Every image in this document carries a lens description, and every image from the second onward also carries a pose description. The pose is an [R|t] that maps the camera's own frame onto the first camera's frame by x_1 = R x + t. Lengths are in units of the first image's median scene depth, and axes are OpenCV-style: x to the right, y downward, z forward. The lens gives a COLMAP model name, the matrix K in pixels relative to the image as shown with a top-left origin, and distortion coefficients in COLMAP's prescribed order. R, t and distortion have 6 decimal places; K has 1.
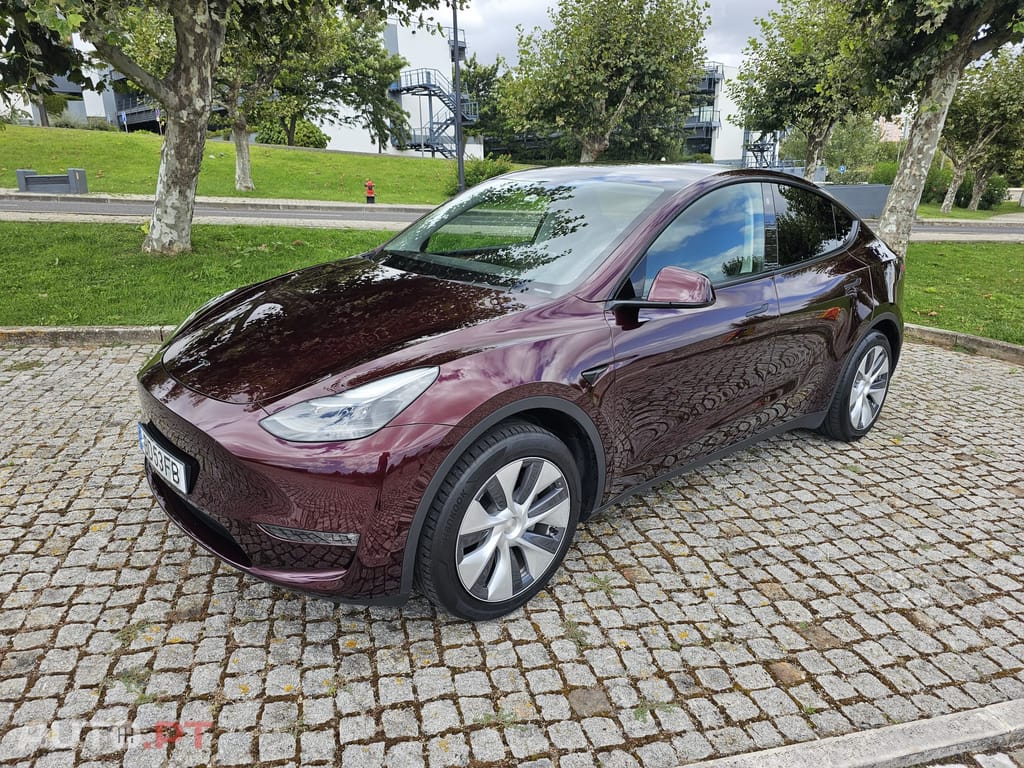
lens RADIAL K [[697.7, 0, 501.7], [0, 697.7, 377.1], [0, 0, 1]] dist [0.063035, -0.062632]
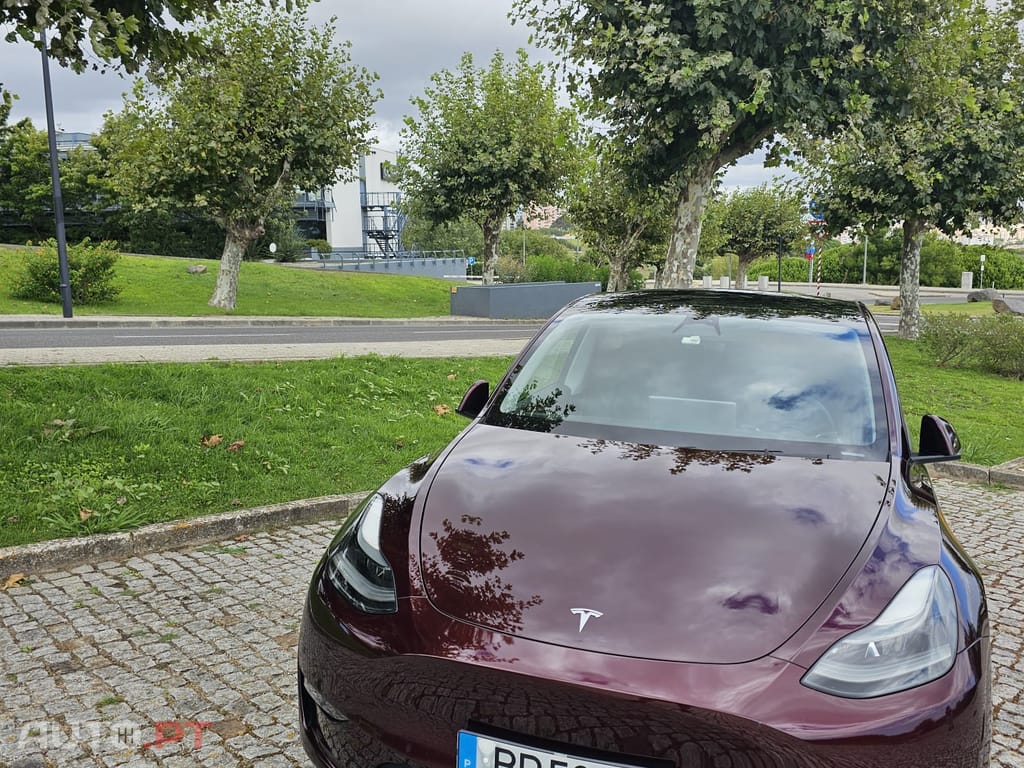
lens RADIAL K [[919.4, 0, 531.9], [0, 919.4, 377.3], [0, 0, 1]] dist [0.062039, -0.074115]
pose [[0.857565, -0.061066, 0.510739, -0.373606], [0.138573, 0.983645, -0.115065, -0.064435], [-0.495359, 0.169450, 0.852001, 0.099720]]
